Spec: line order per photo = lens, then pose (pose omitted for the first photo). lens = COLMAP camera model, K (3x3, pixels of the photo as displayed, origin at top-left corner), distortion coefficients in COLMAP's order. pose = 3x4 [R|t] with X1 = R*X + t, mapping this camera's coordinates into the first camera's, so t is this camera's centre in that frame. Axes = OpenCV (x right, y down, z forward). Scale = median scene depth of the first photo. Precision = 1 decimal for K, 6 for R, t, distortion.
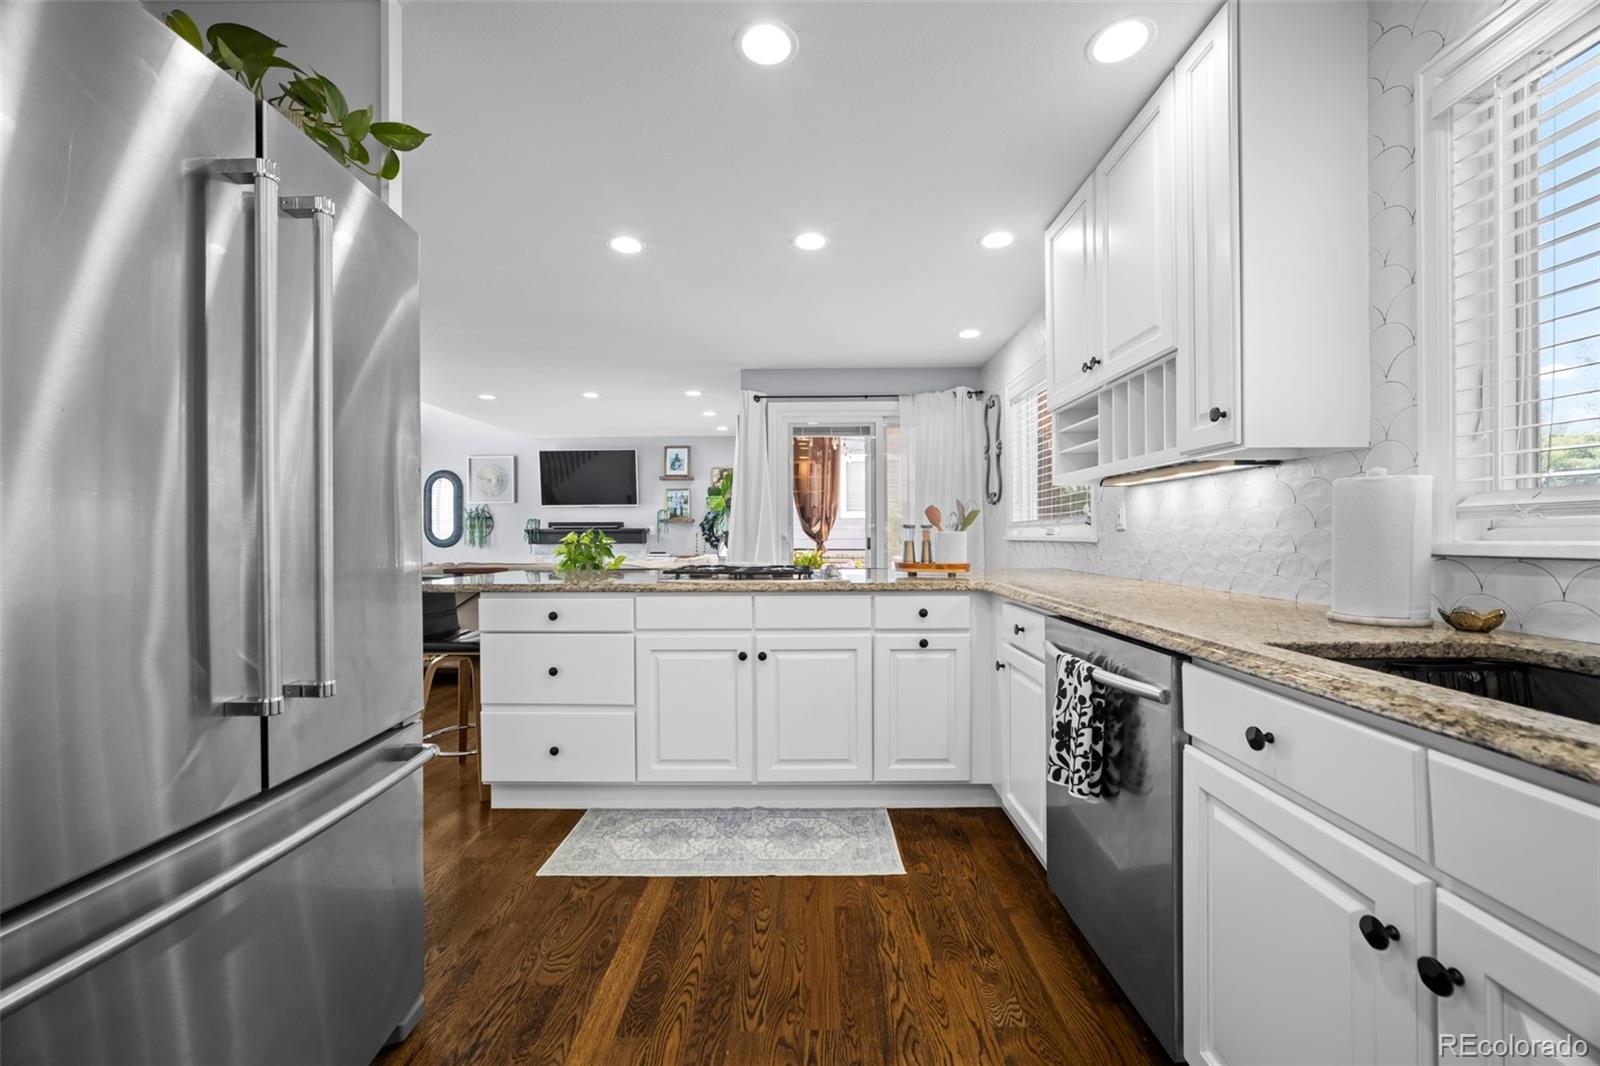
lens RADIAL K [[628.9, 0, 798.9], [0, 628.9, 532.1], [0, 0, 1]] dist [-0.016719, 0.006645]
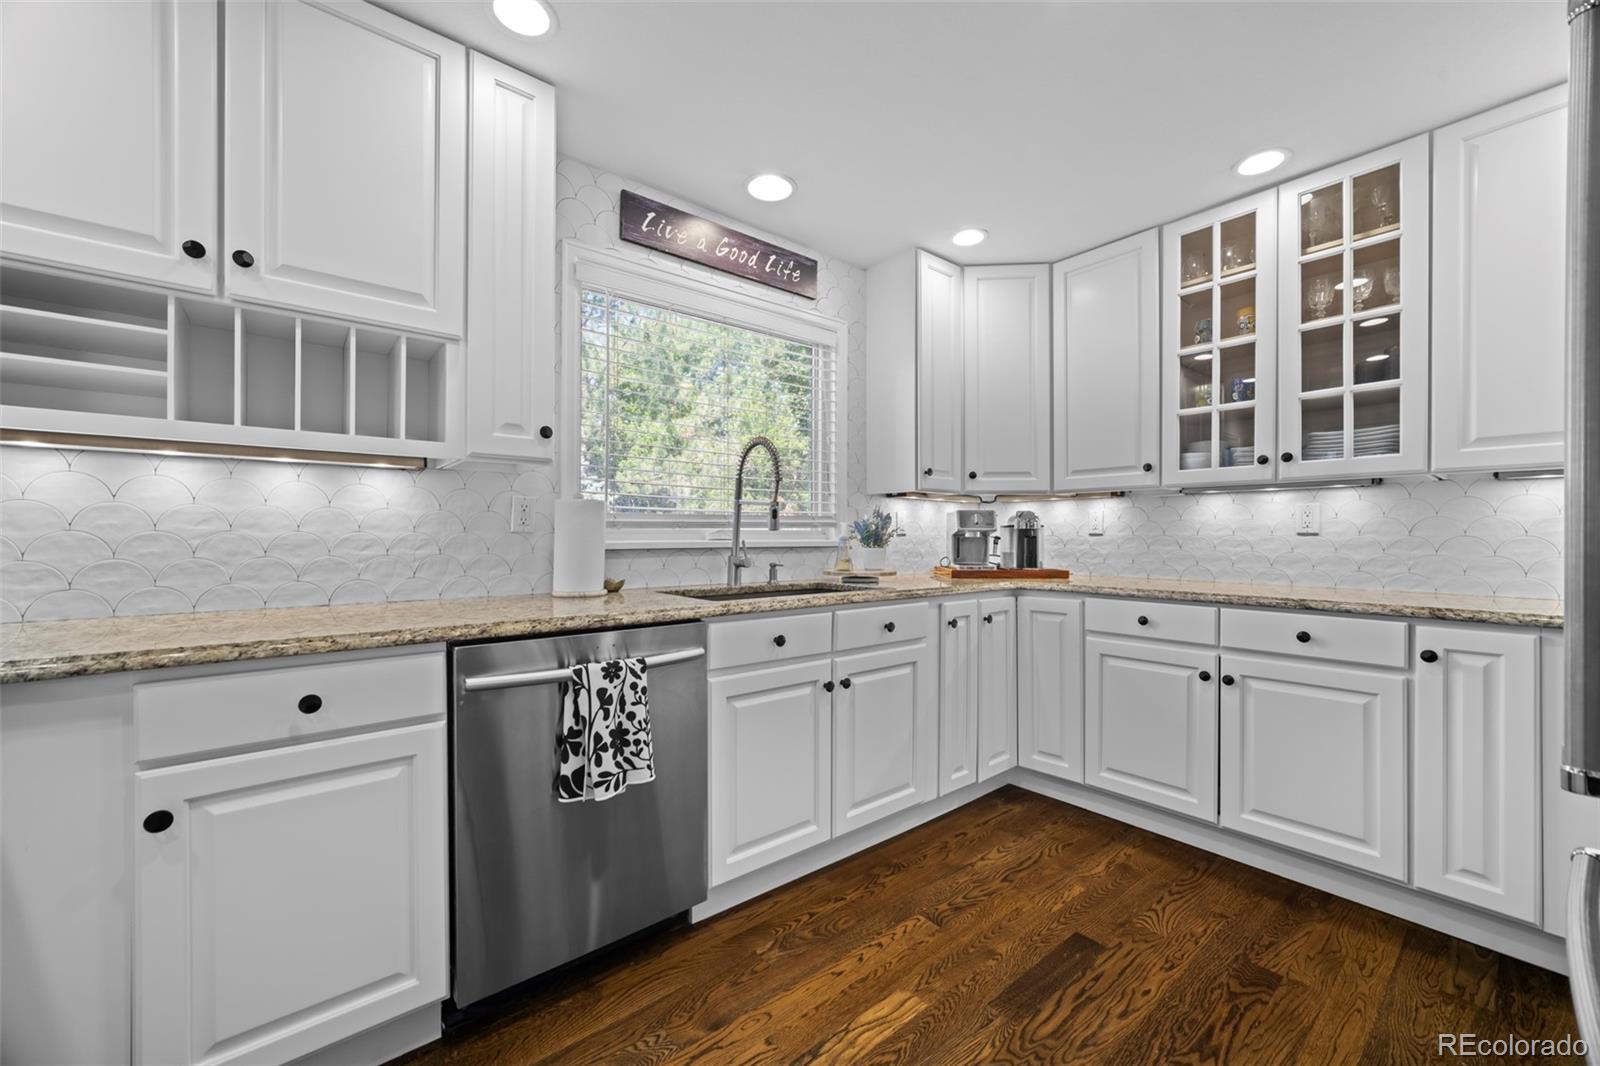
lens RADIAL K [[628.9, 0, 800.5], [0, 628.9, 533.6], [0, 0, 1]] dist [-0.016719, 0.006645]
pose [[-0.648755, 0.005724, 0.760976, -0.296556], [-0.000593, 0.999968, -0.008027, 0.003284], [-0.760997, -0.005659, -0.648731, 0.811377]]
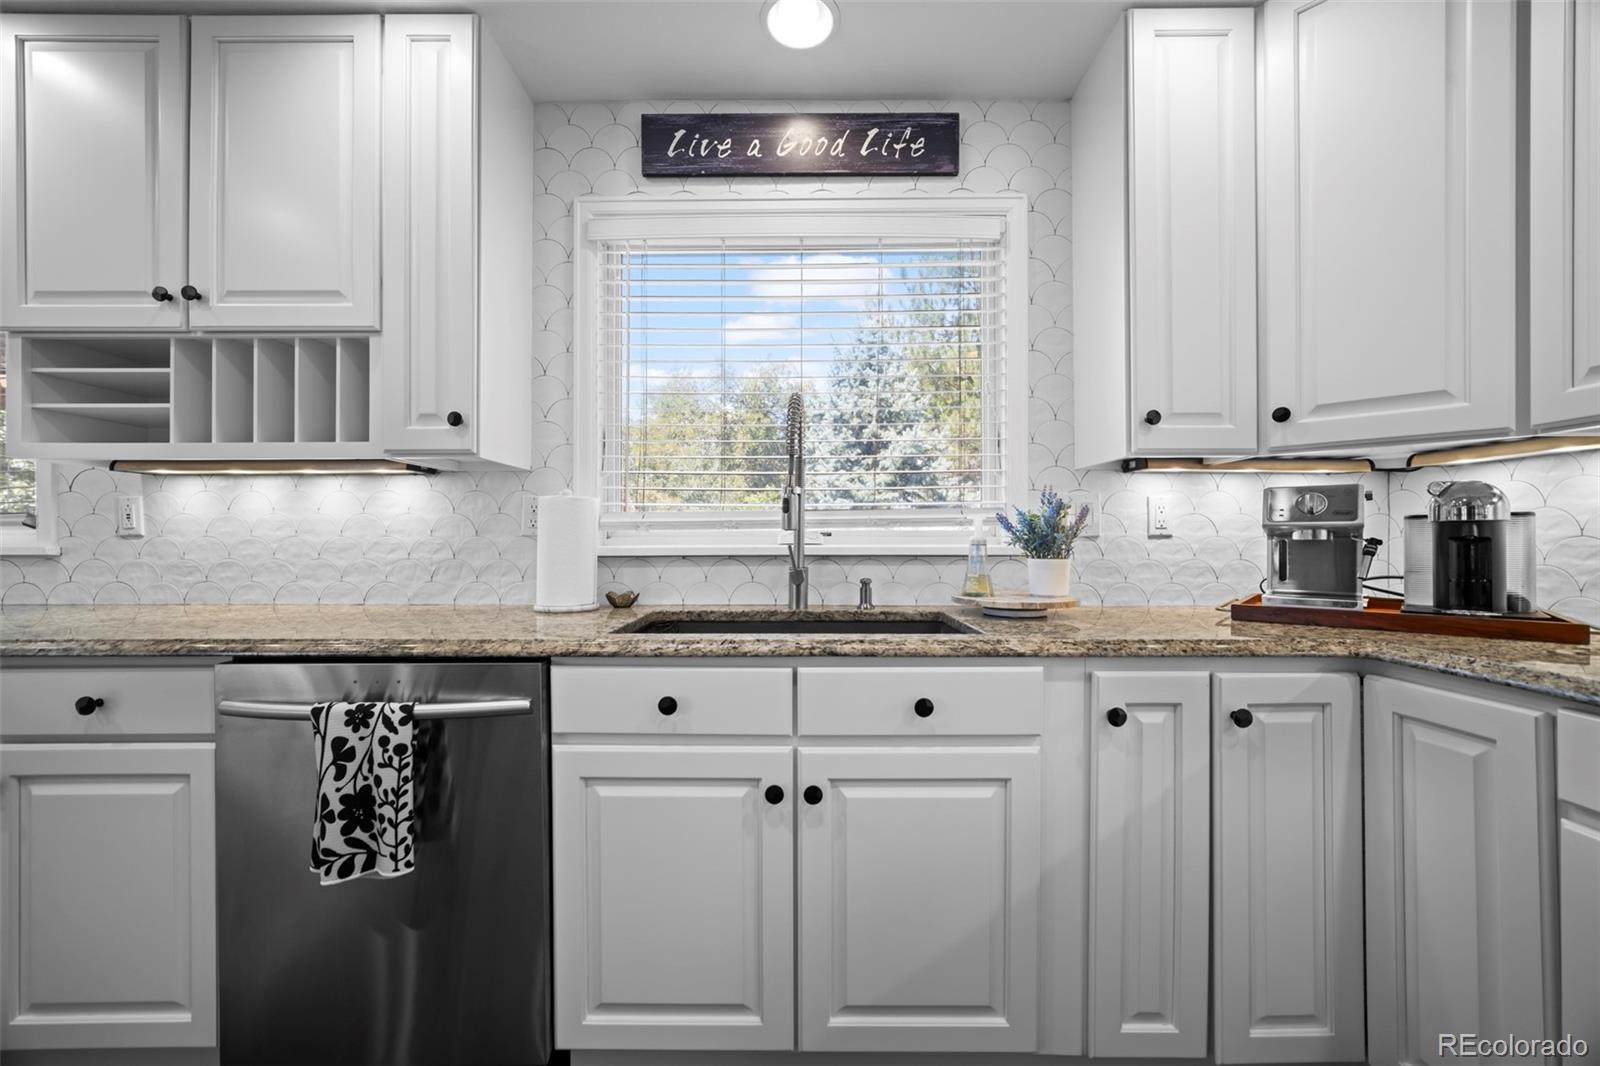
lens RADIAL K [[628.9, 0, 805.1], [0, 628.9, 538.8], [0, 0, 1]] dist [-0.016719, 0.006645]
pose [[-0.008940, 0.005178, 0.999947, -0.187131], [-0.000851, 0.999986, -0.005186, 0.002490], [-0.999960, -0.000897, -0.008935, 0.268537]]
